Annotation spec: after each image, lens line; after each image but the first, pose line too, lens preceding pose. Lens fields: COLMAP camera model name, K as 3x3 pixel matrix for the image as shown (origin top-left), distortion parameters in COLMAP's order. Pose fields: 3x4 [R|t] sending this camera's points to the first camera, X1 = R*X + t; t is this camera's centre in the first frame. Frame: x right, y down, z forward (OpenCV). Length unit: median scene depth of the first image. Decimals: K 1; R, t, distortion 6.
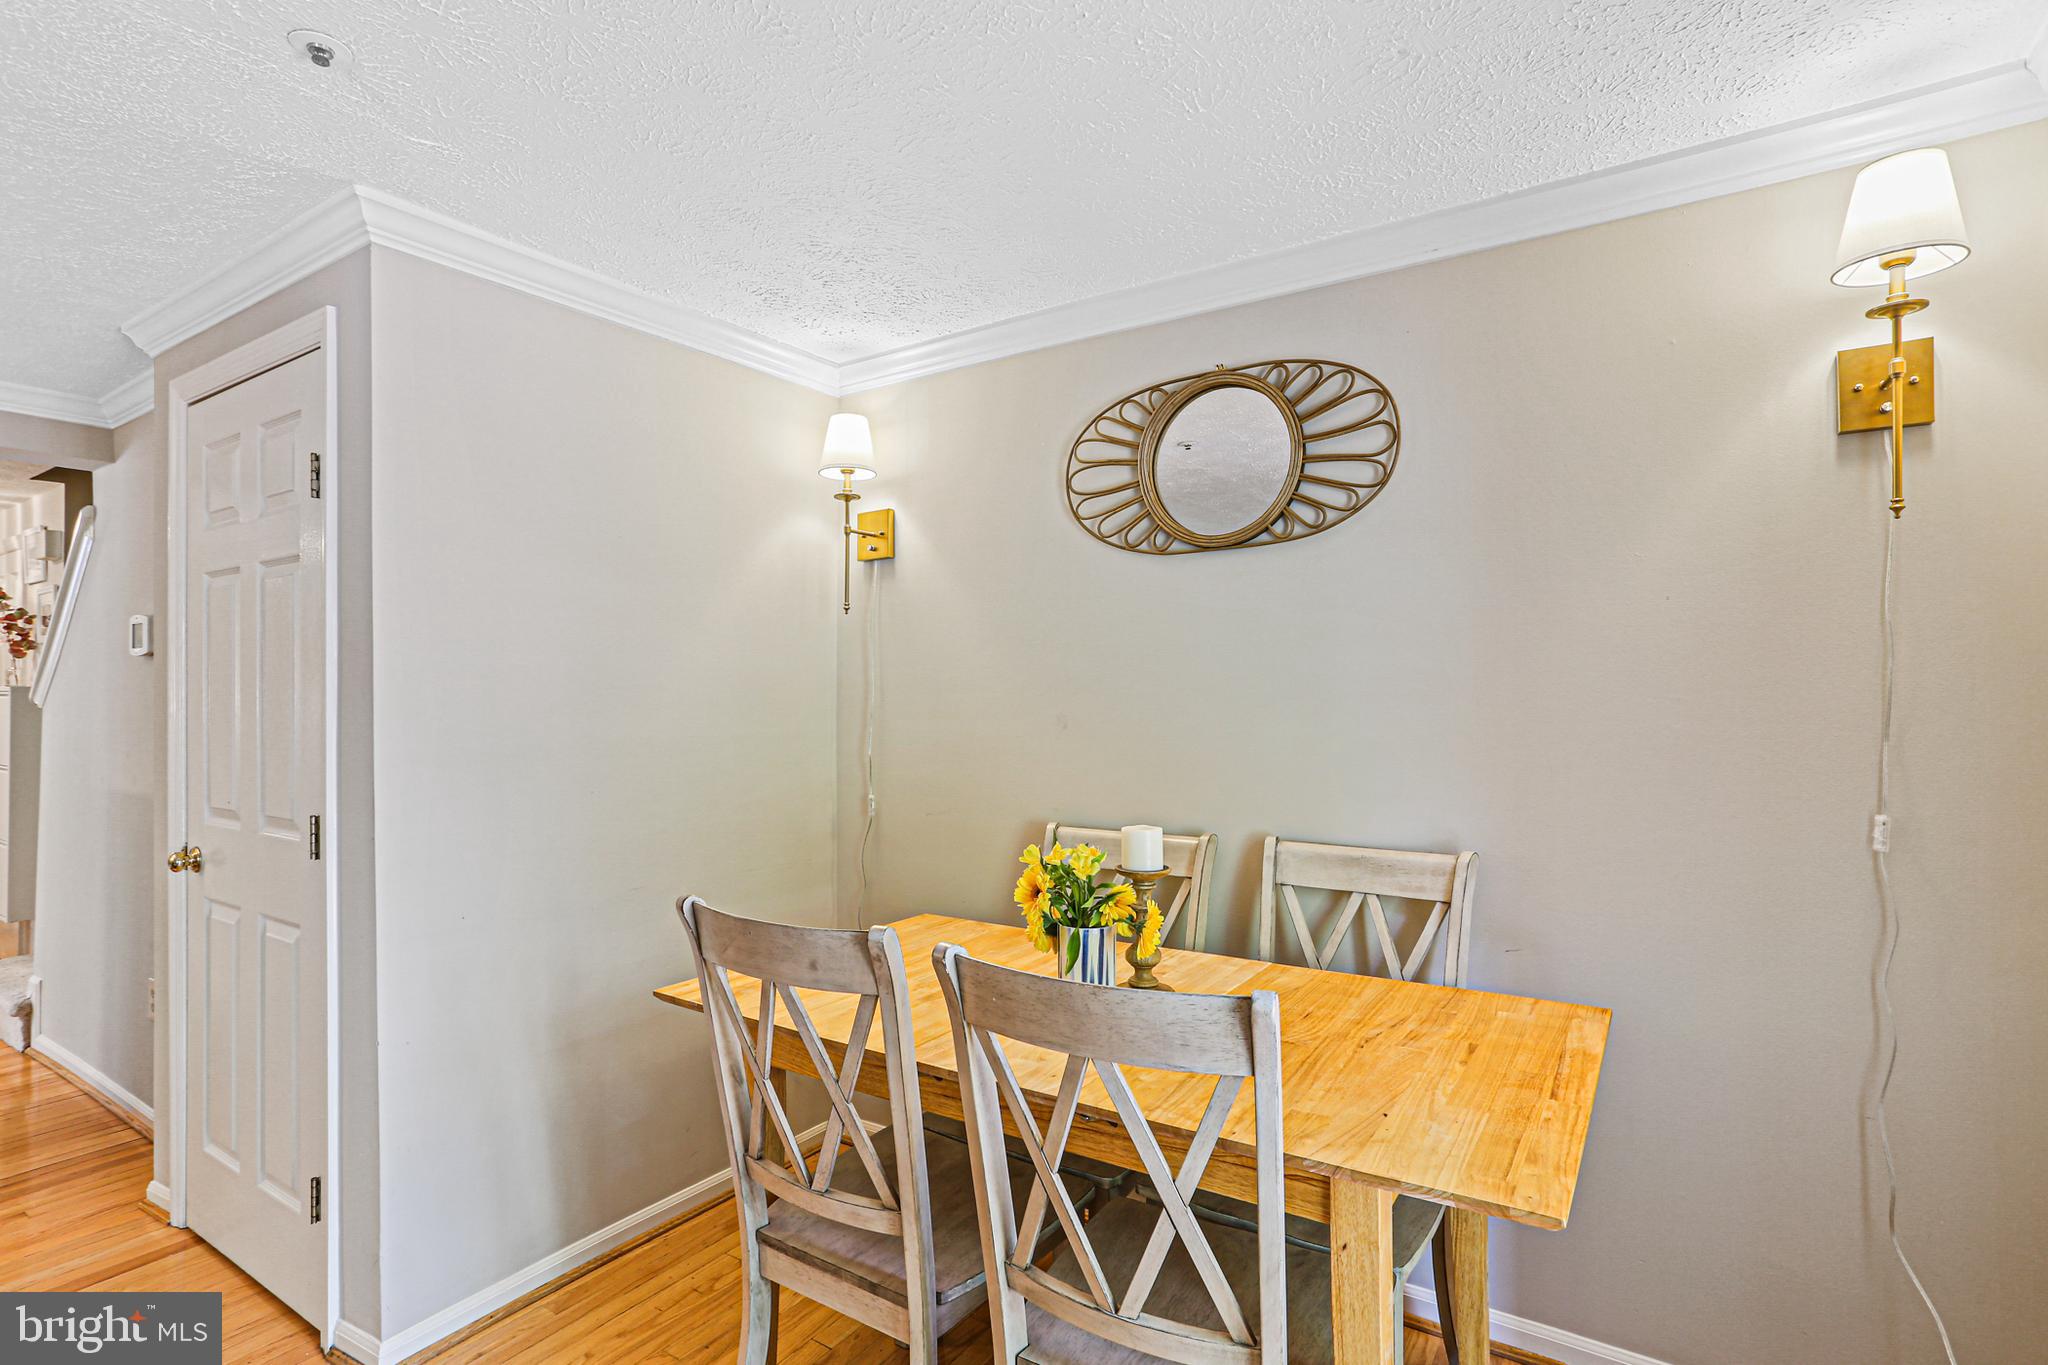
lens RADIAL K [[1006.3, 0, 1042.8], [0, 1006.3, 673.8], [0, 0, 1]] dist [-0.039138, 0.019791]
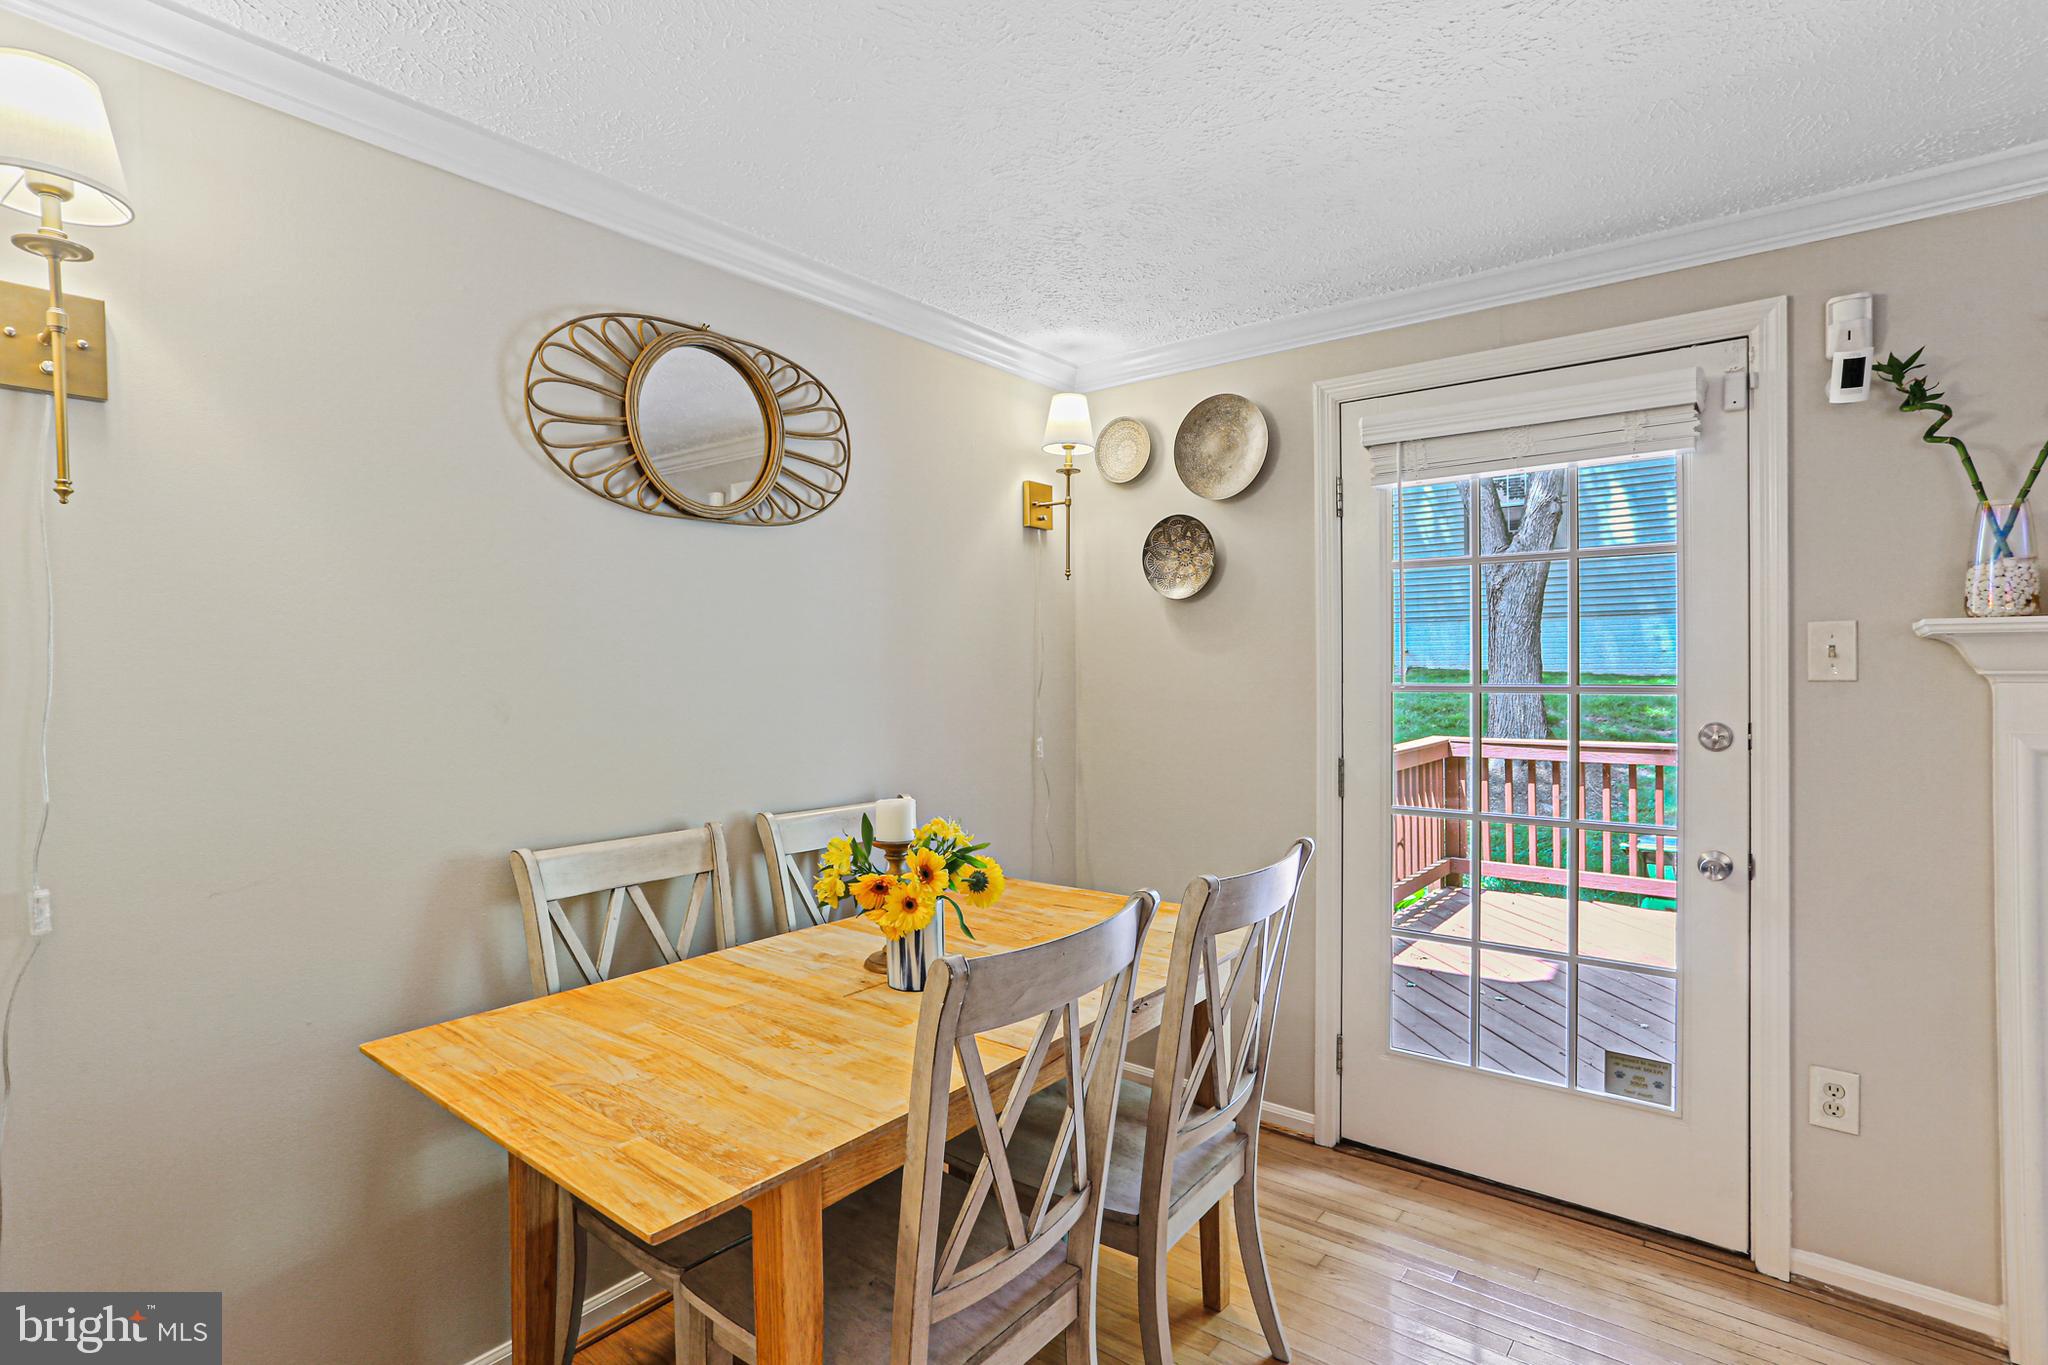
lens RADIAL K [[1006.3, 0, 1033.4], [0, 1006.3, 675.2], [0, 0, 1]] dist [-0.039138, 0.019791]
pose [[0.080392, -0.000324, 0.996763, -0.693555], [-0.007387, 0.999972, 0.000921, 0.016224], [-0.996736, -0.007437, 0.080387, 0.585056]]
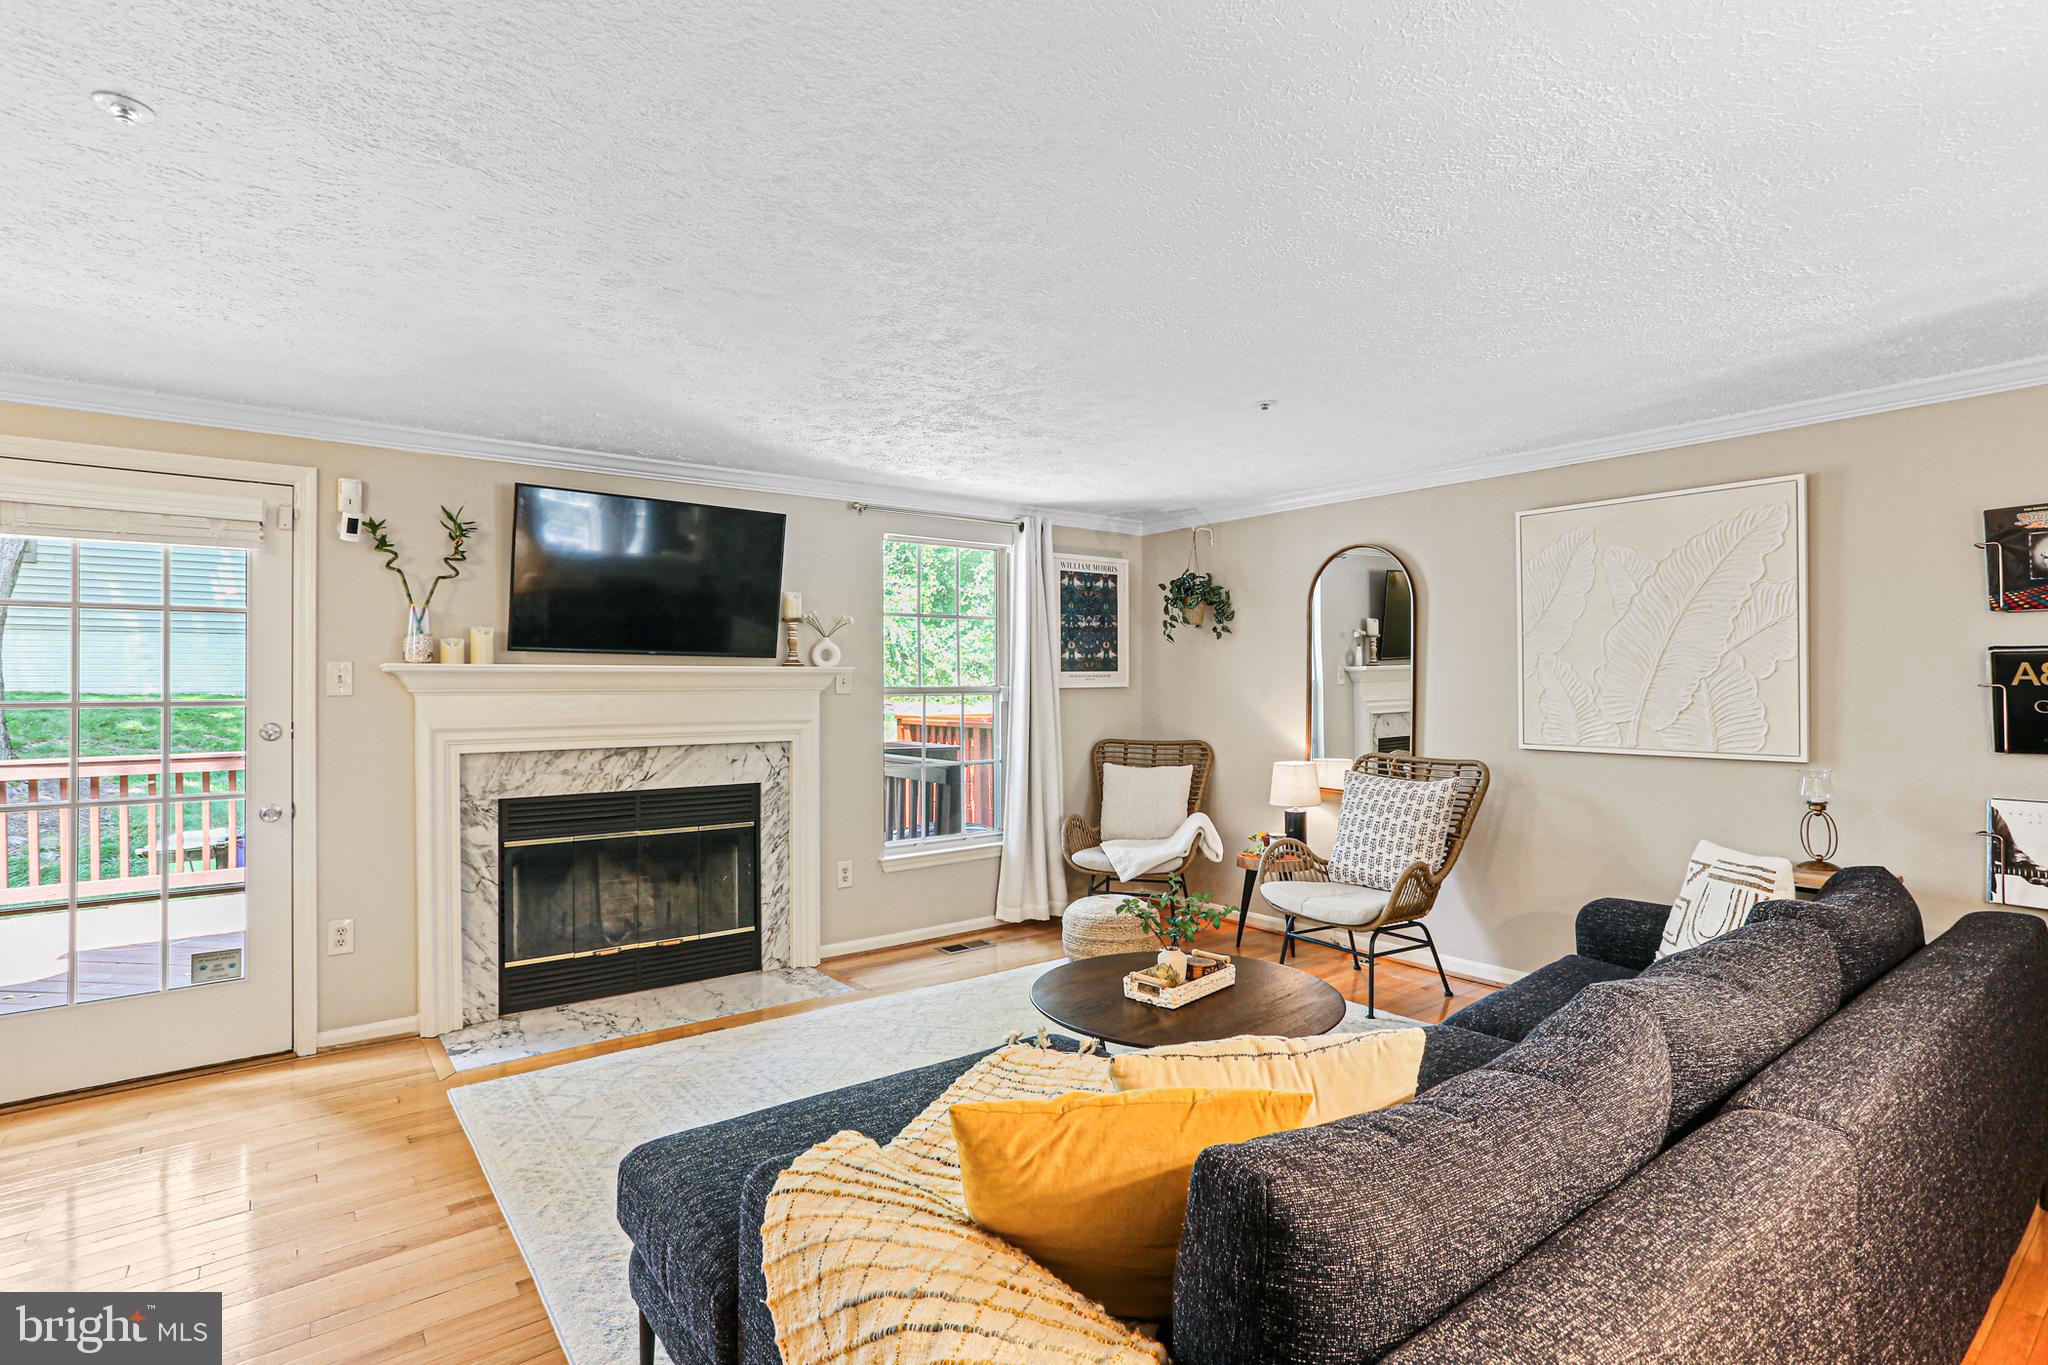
lens RADIAL K [[1006.3, 0, 991.8], [0, 1006.3, 673.2], [0, 0, 1]] dist [-0.039138, 0.019791]
pose [[-0.936175, 0.010759, 0.351370, -1.229739], [0.003192, 0.999750, -0.022109, 0.019625], [-0.351521, -0.019576, -0.935975, 1.018278]]
